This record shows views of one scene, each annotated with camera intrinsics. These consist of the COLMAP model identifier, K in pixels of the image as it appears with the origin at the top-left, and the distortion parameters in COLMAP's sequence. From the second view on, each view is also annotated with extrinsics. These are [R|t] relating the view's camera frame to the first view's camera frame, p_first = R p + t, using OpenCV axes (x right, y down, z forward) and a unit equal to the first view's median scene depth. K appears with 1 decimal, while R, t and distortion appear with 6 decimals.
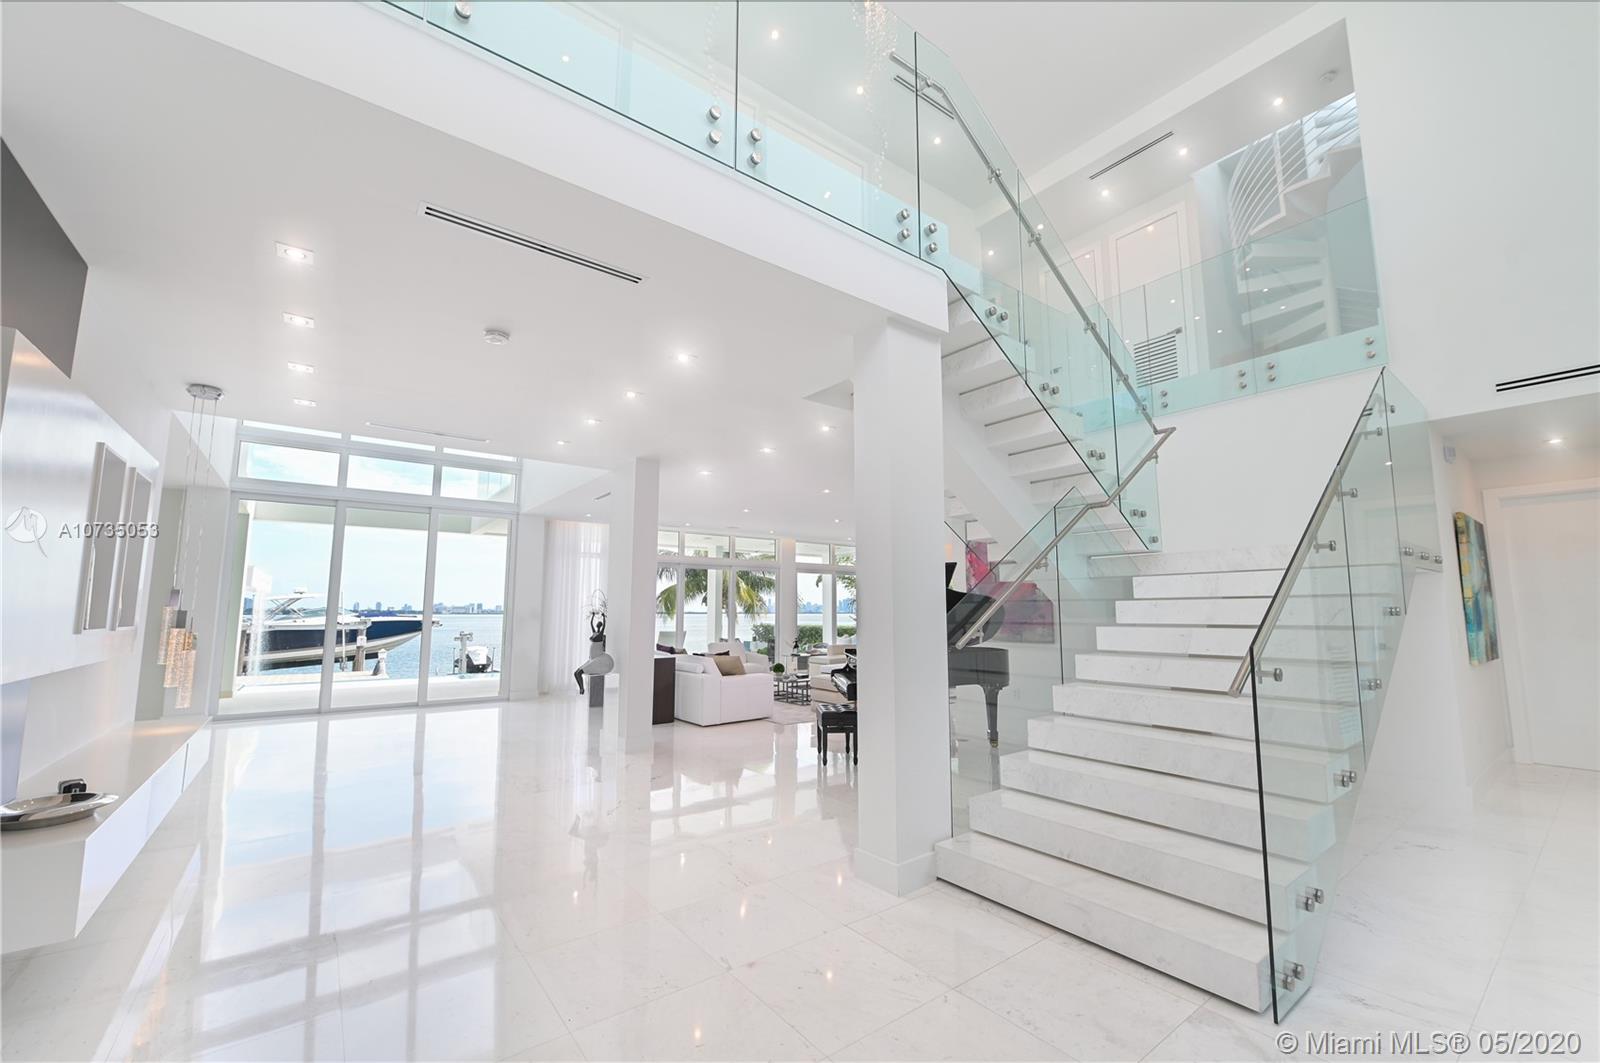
lens RADIAL K [[637.4, 0, 811.5], [0, 637.4, 537.4], [0, 0, 1]] dist [0.000456, -0.000192]
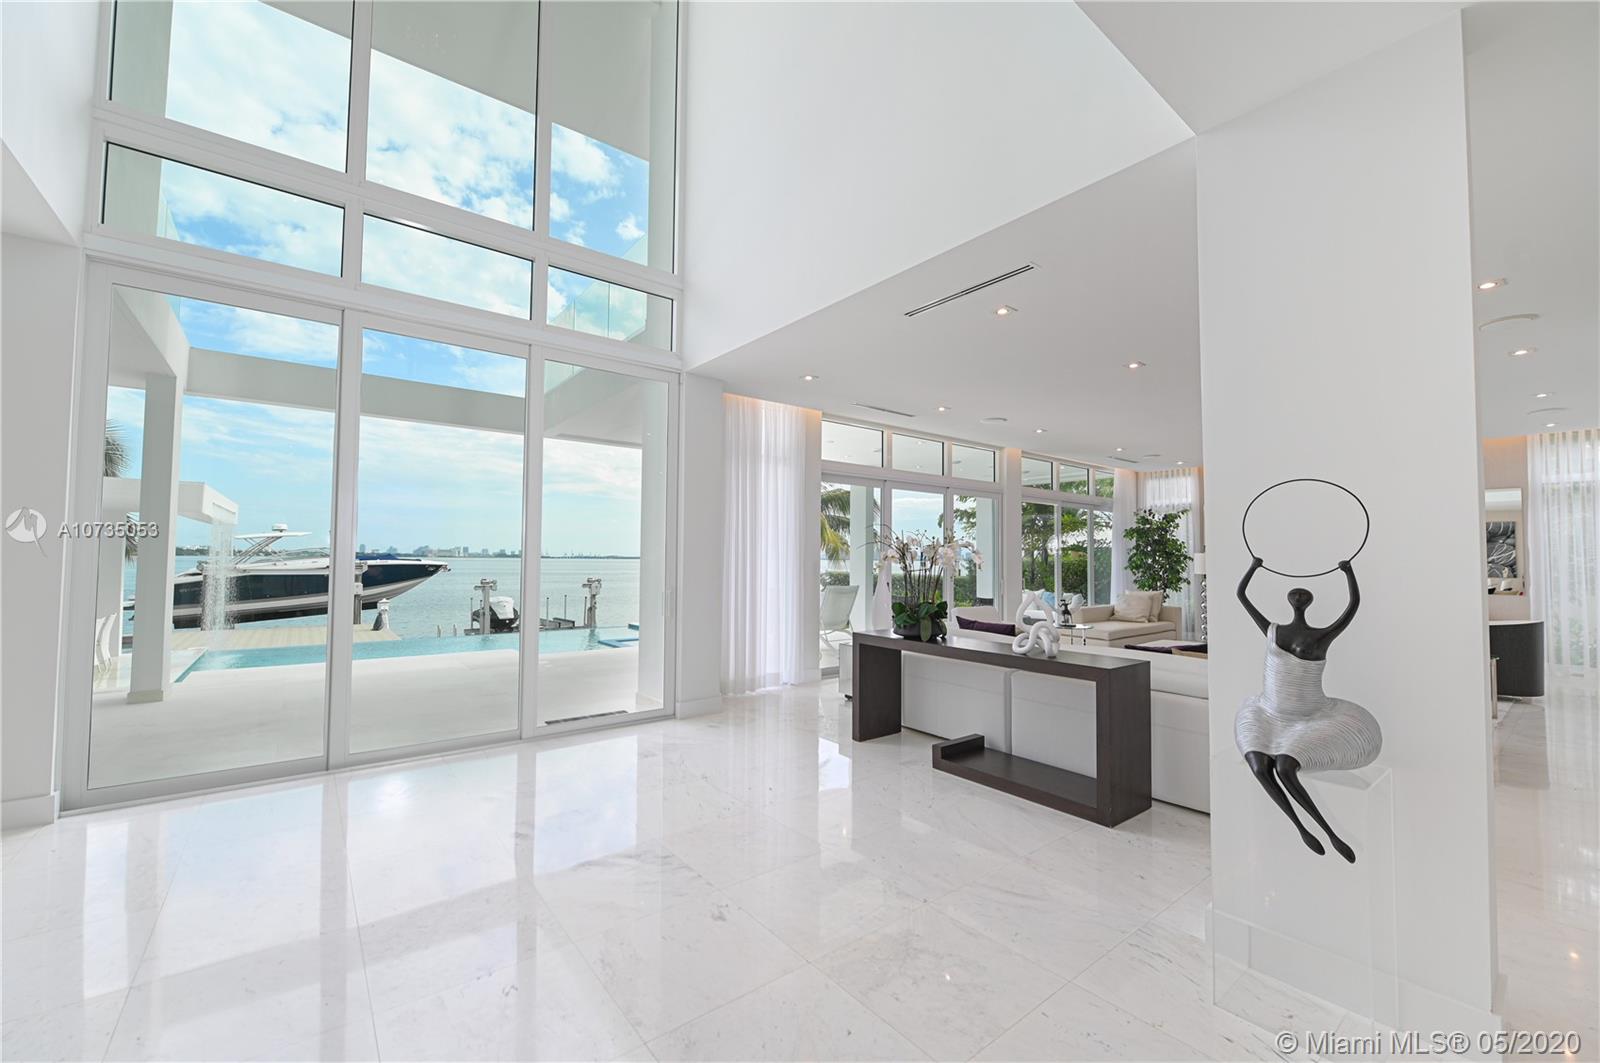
lens RADIAL K [[637.4, 0, 800.9], [0, 637.4, 535.8], [0, 0, 1]] dist [0.000456, -0.000192]
pose [[0.999909, 0.009396, 0.009697, -0.149441], [-0.010149, 0.996684, 0.080733, 0.023428], [-0.008906, -0.080824, 0.996689, 0.189453]]
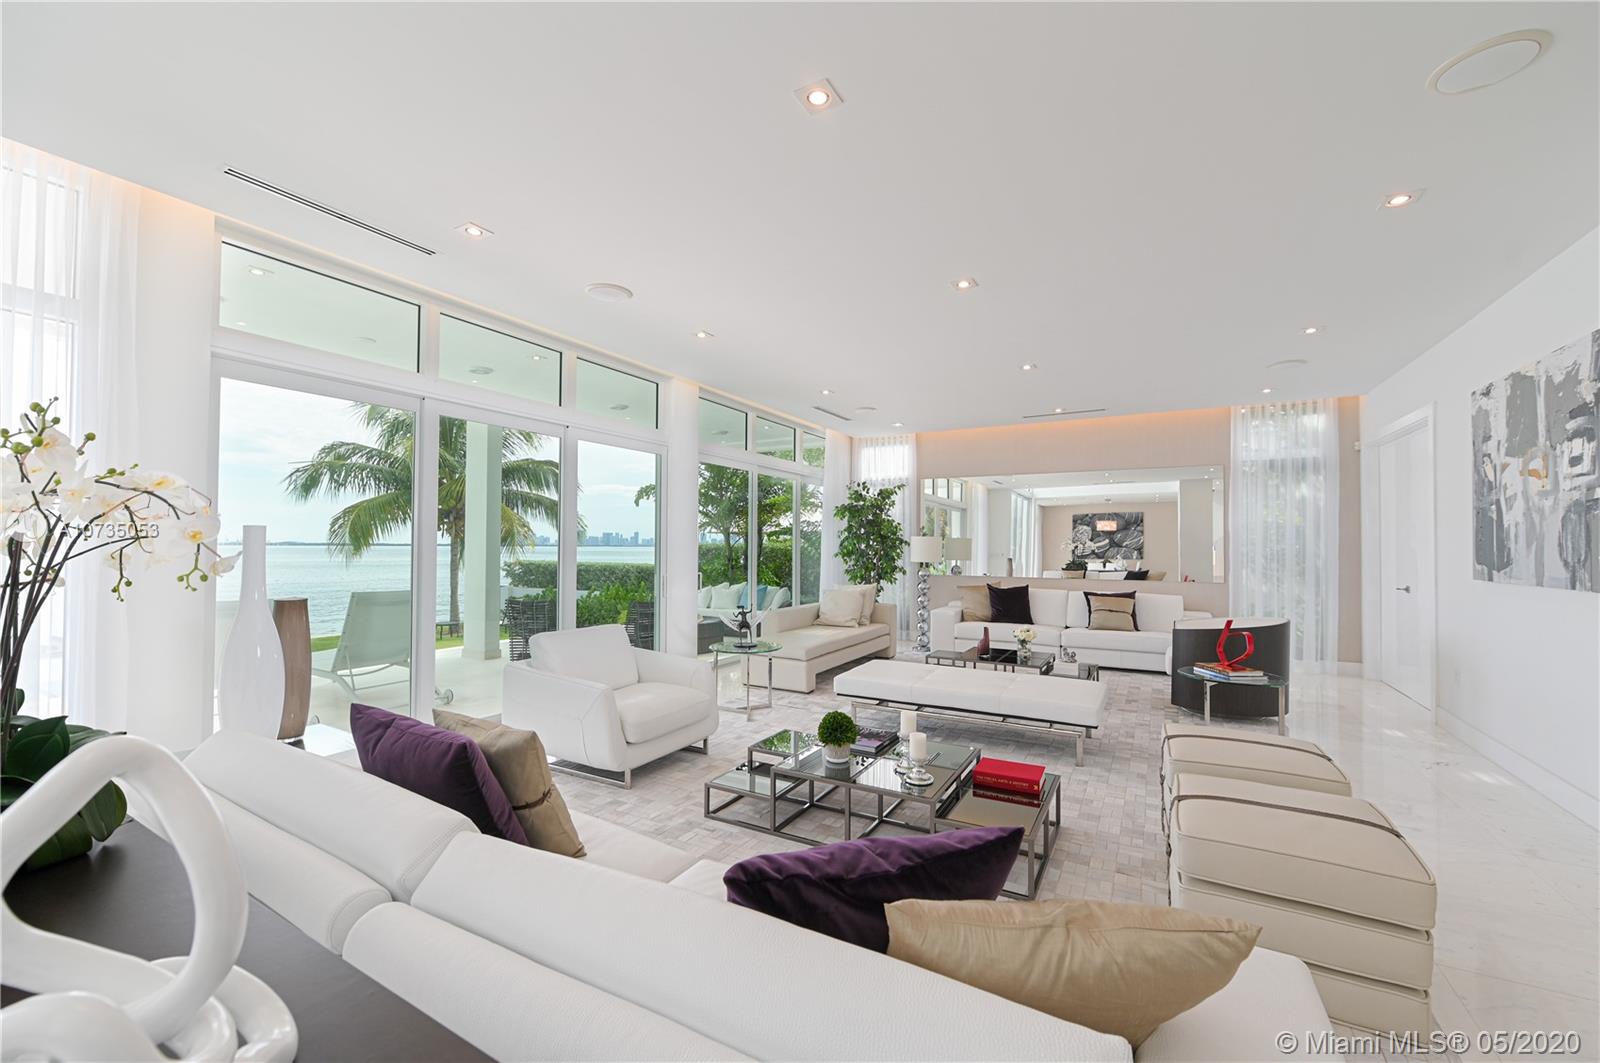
lens RADIAL K [[637.4, 0, 792.6], [0, 637.4, 537.3], [0, 0, 1]] dist [0.000456, -0.000192]
pose [[0.924401, 0.011977, 0.381234, -0.079982], [-0.051377, 0.994308, 0.093341, 0.036979], [-0.377946, -0.105871, 0.919755, 0.306313]]
